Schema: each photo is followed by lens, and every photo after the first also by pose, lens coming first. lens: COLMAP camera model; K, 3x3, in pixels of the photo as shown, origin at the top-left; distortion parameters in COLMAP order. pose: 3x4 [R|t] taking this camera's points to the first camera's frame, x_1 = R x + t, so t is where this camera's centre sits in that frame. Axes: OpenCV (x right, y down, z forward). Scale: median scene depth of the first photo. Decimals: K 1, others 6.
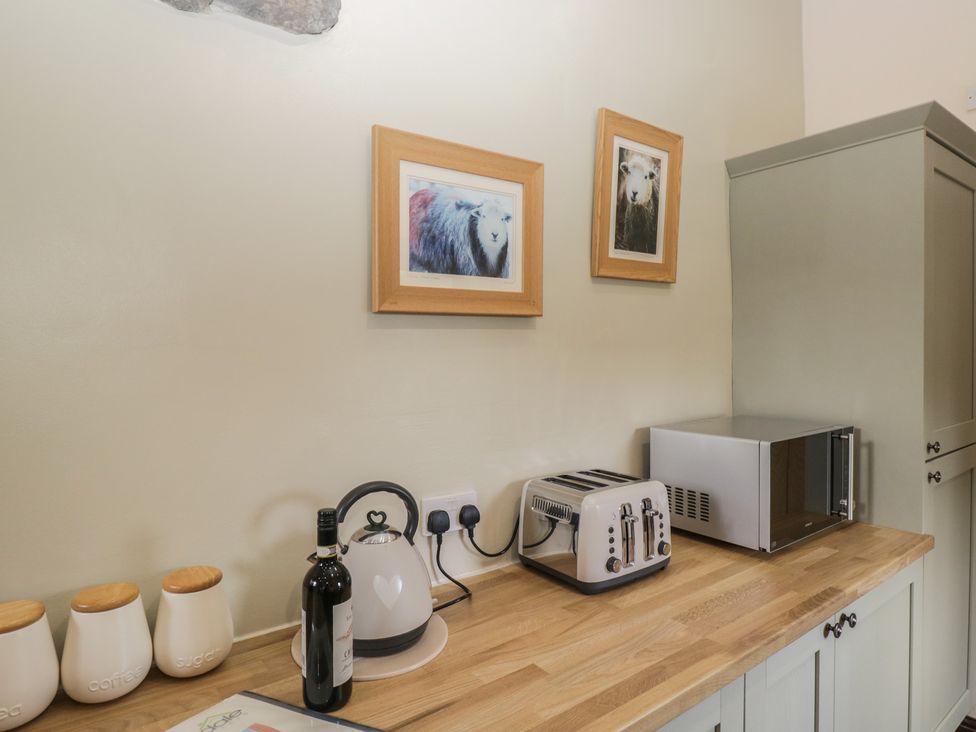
lens RADIAL K [[520.9, 0, 504.9], [0, 520.9, 380.9], [0, 0, 1]] dist [-0.035076, 0.000237]
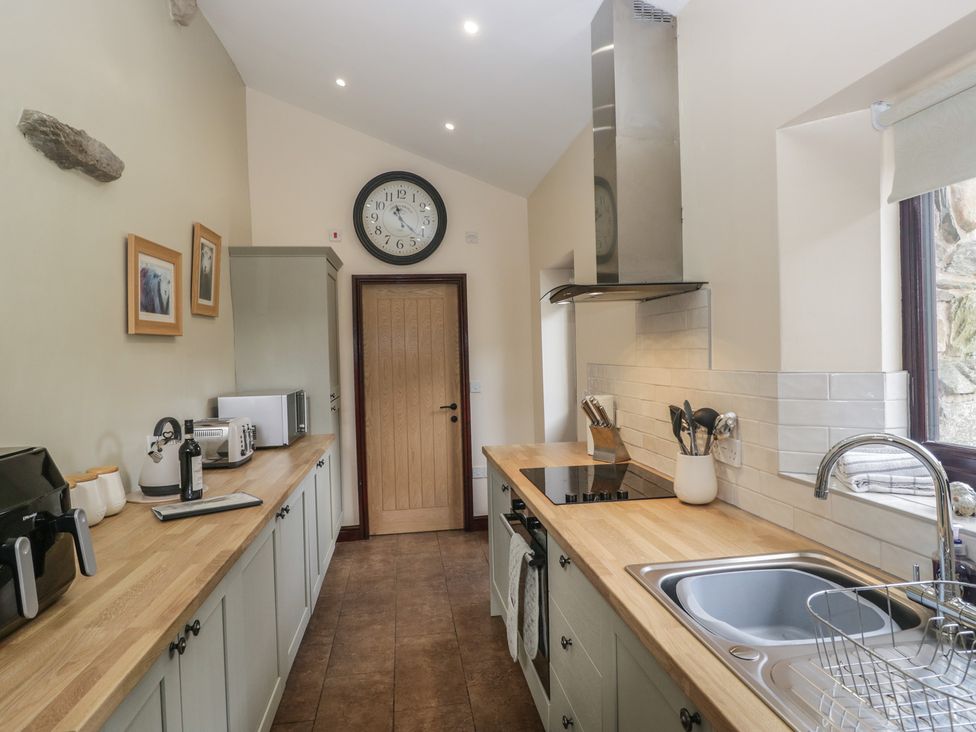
lens RADIAL K [[574.5, 0, 488.0], [0, 574.5, 366.0], [0, 0, 1]] dist [0.006437, -0.019914]
pose [[0.442950, -0.019783, 0.896328, -1.324178], [0.061532, 0.998070, -0.008380, 0.068013], [-0.894432, 0.058865, 0.443312, -0.893532]]
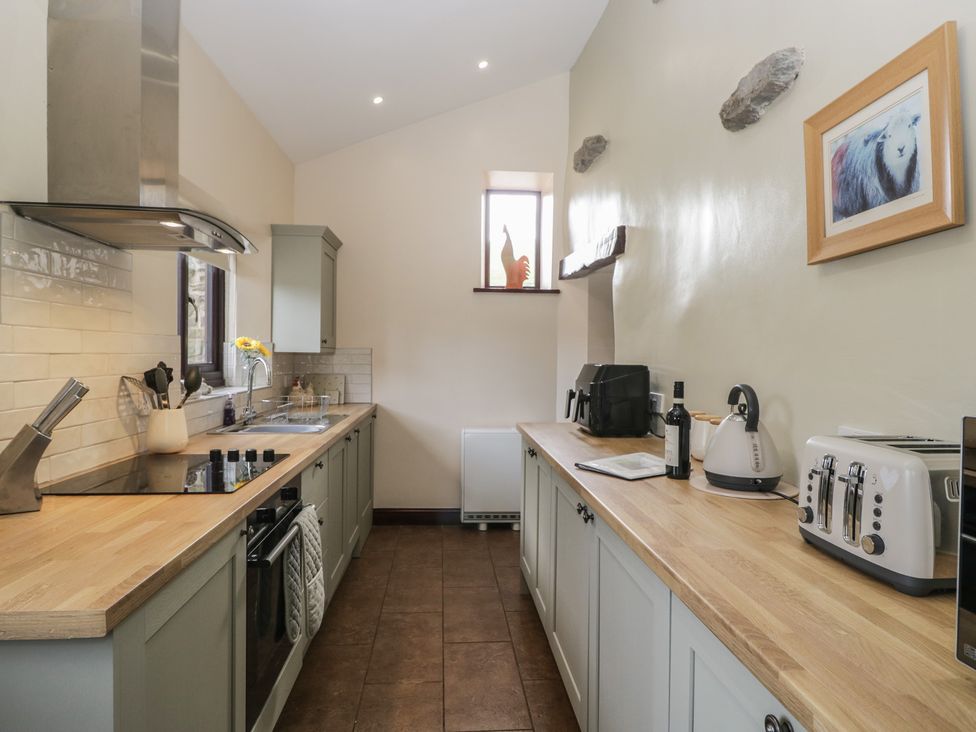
lens RADIAL K [[509.5, 0, 484.5], [0, 509.5, 359.7], [0, 0, 1]] dist [0.002867, -0.014249]
pose [[-0.500710, 0.019411, -0.865397, 1.073071], [-0.033194, 0.998583, 0.041605, 0.063485], [0.864978, 0.049558, -0.499356, 0.823870]]
